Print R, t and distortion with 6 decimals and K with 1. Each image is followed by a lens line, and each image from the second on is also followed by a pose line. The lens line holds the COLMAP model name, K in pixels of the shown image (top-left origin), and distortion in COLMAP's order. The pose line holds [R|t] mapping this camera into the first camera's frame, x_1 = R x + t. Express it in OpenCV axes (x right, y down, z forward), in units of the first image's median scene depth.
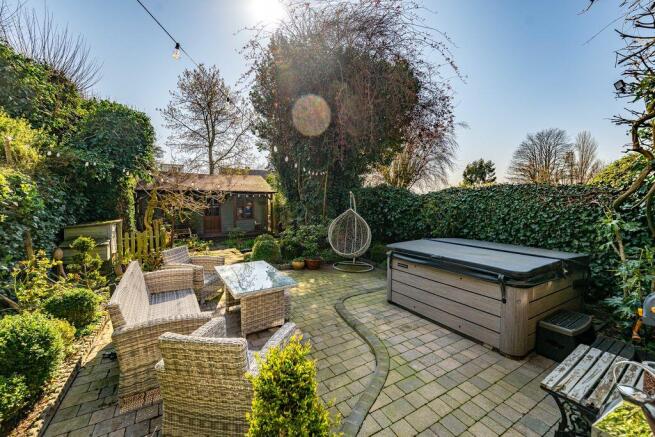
lens RADIAL K [[261.0, 0, 326.0], [0, 261.0, 220.4], [0, 0, 1]] dist [-0.000714, 0.000002]
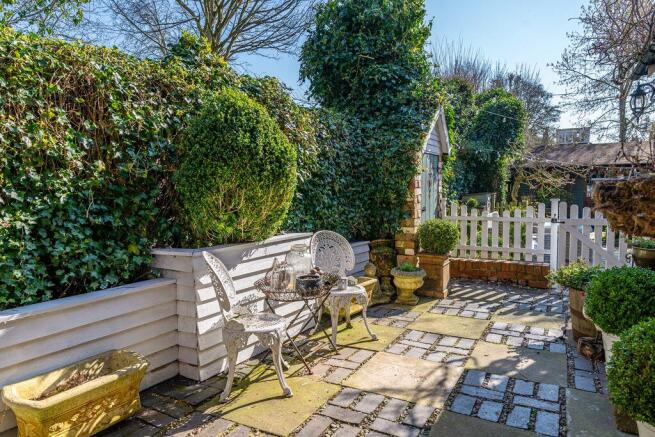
lens RADIAL K [[449.1, 0, 325.6], [0, 449.1, 218.8], [0, 0, 1]] dist [-0.004261, -0.002182]
pose [[0.498723, 0.053285, -0.865122, 0.203665], [-0.053628, 0.998093, 0.030560, 0.030526], [0.865101, 0.031154, 0.500630, -0.232794]]
